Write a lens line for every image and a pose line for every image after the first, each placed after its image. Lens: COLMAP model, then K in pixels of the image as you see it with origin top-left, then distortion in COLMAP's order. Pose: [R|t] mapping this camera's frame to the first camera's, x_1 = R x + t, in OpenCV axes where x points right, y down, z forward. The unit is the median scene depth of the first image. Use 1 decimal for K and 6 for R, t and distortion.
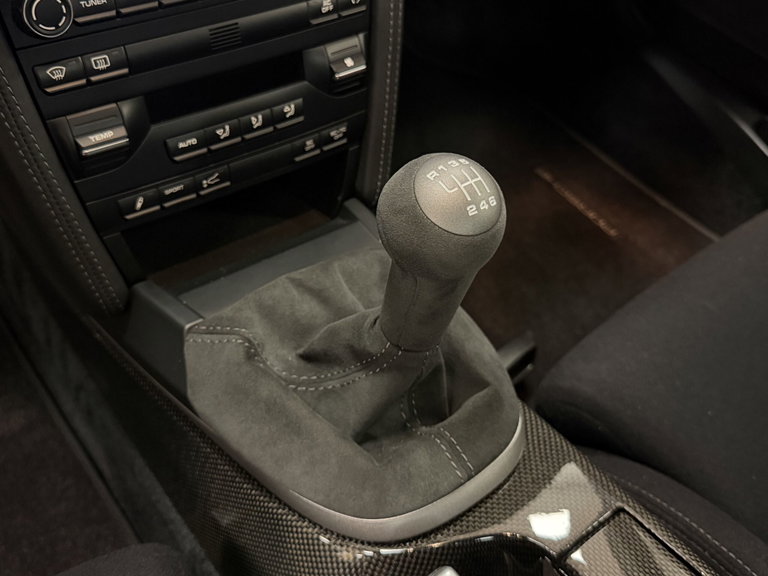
lens RADIAL K [[760.7, 0, 384.0], [0, 760.7, 288.0], [0, 0, 1]] dist [0.079846, -0.165588]
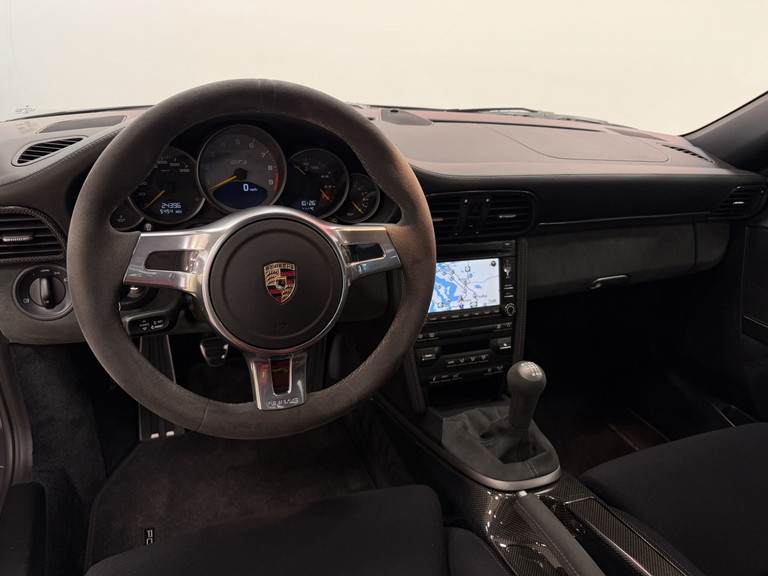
lens RADIAL K [[545.5, 0, 384.0], [0, 545.5, 288.0], [0, 0, 1]] dist [0.037897, -0.065626]
pose [[0.955669, 0.037147, -0.292089, 0.127896], [-0.166068, 0.887172, -0.430520, 0.551133], [0.243141, 0.459941, 0.854012, -1.133670]]
